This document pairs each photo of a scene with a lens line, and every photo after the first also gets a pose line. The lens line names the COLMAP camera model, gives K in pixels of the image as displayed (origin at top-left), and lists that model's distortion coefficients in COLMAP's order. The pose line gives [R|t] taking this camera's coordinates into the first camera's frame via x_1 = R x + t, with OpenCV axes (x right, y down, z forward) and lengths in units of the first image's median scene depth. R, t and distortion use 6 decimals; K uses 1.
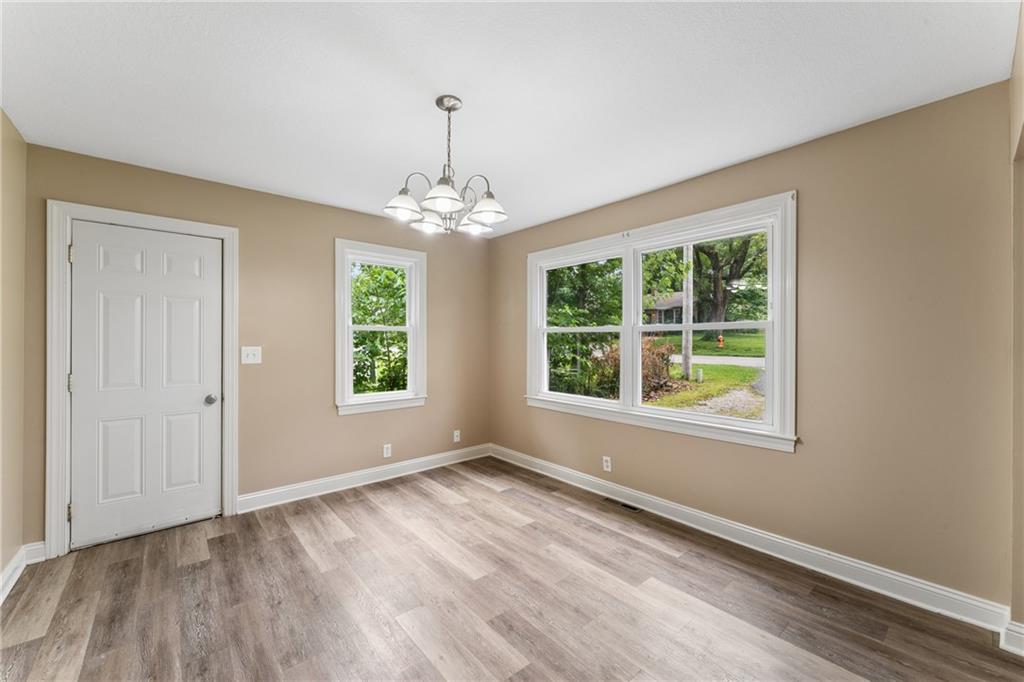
lens RADIAL K [[413.7, 0, 495.6], [0, 413.7, 337.9], [0, 0, 1]] dist [-0.004138, 0.000801]
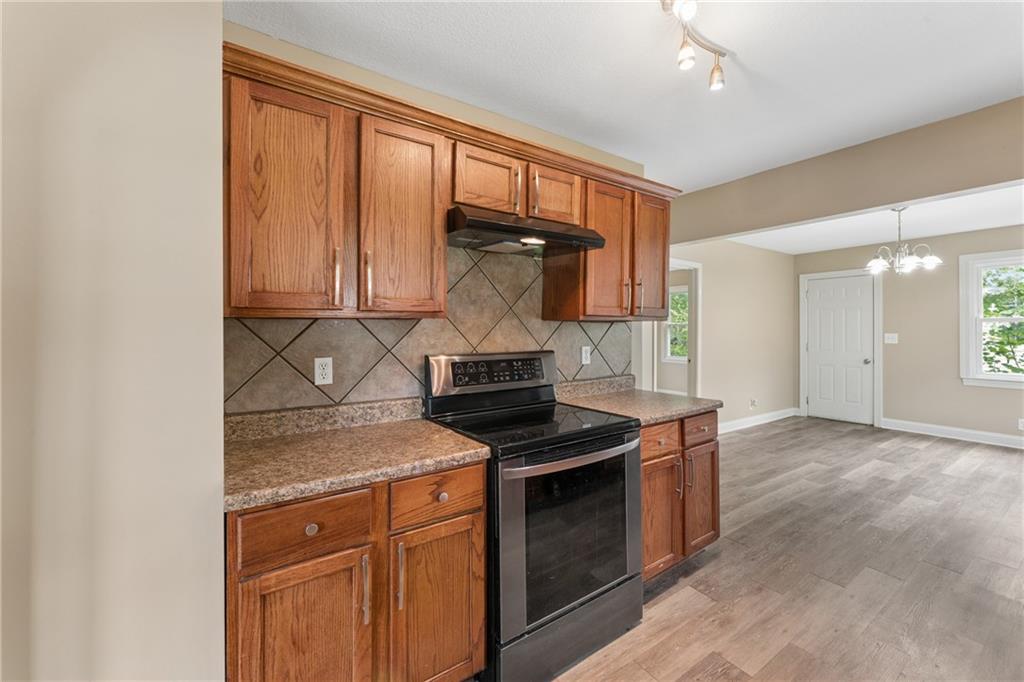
lens RADIAL K [[413.7, 0, 520.6], [0, 413.7, 326.7], [0, 0, 1]] dist [-0.004138, 0.000801]
pose [[-0.087783, -0.000188, -0.996140, 0.509902], [0.000613, 1.000000, -0.000243, -0.002783], [0.996139, -0.000632, -0.087783, -0.154238]]
